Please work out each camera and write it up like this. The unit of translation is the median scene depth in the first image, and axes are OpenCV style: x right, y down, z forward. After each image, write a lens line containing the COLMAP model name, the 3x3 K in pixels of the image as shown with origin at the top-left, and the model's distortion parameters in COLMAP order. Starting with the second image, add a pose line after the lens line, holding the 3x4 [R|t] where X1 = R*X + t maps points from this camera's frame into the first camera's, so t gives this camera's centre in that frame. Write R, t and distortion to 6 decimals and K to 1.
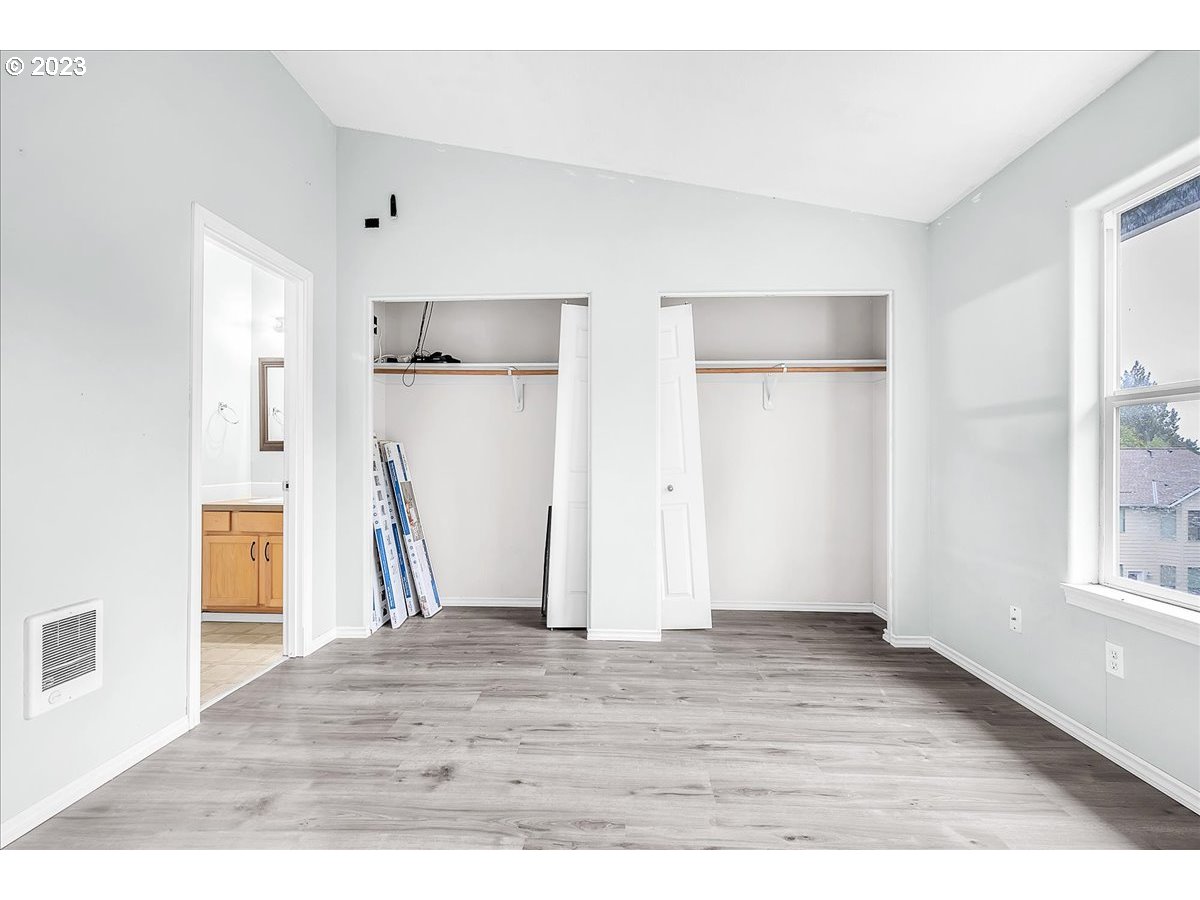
lens RADIAL K [[475.0, 0, 605.6], [0, 475.0, 455.7], [0, 0, 1]] dist [-0.000906, -0.000086]
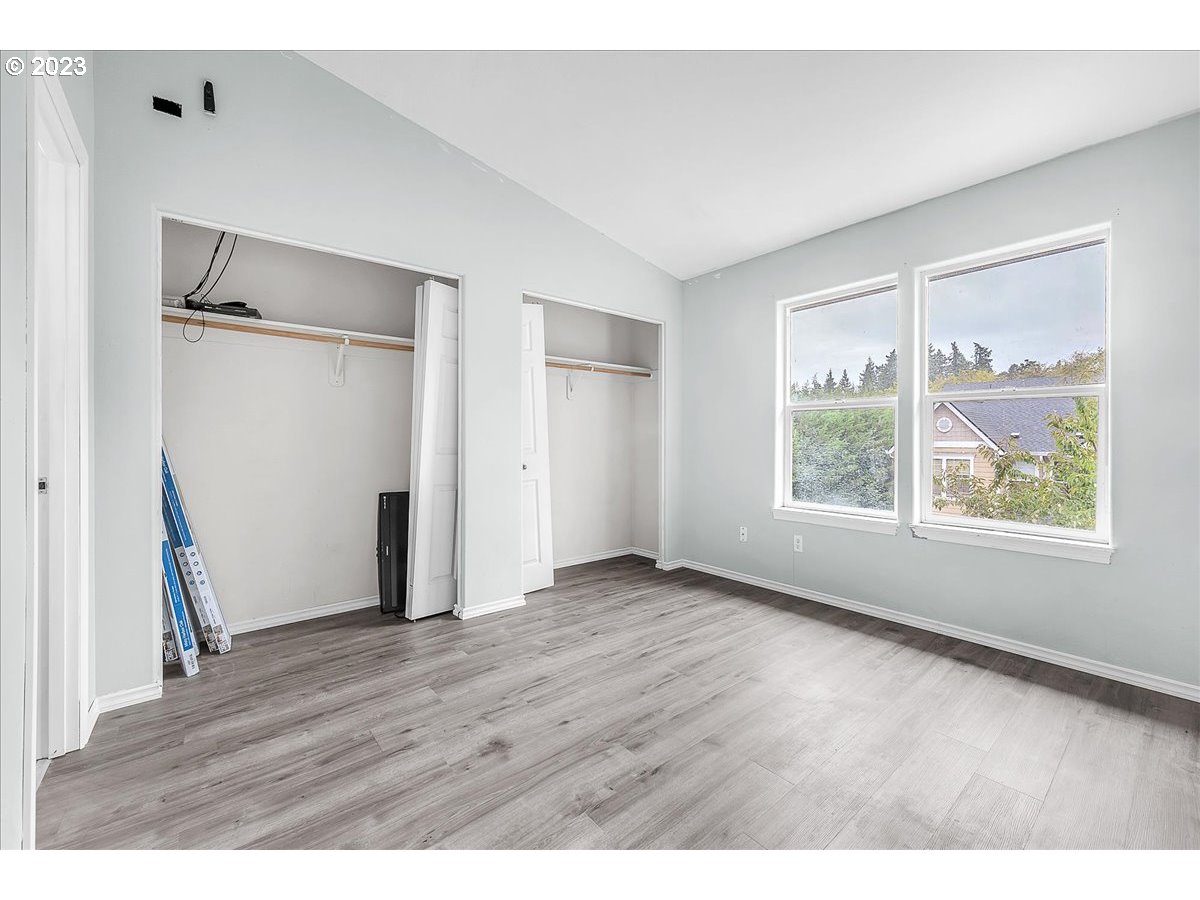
lens RADIAL K [[475.0, 0, 605.6], [0, 475.0, 441.4], [0, 0, 1]] dist [-0.000906, -0.000086]
pose [[0.751145, -0.005647, 0.660113, -0.495071], [-0.000528, 0.999958, 0.009155, -0.001699], [-0.660137, -0.007225, 0.751111, 0.043897]]
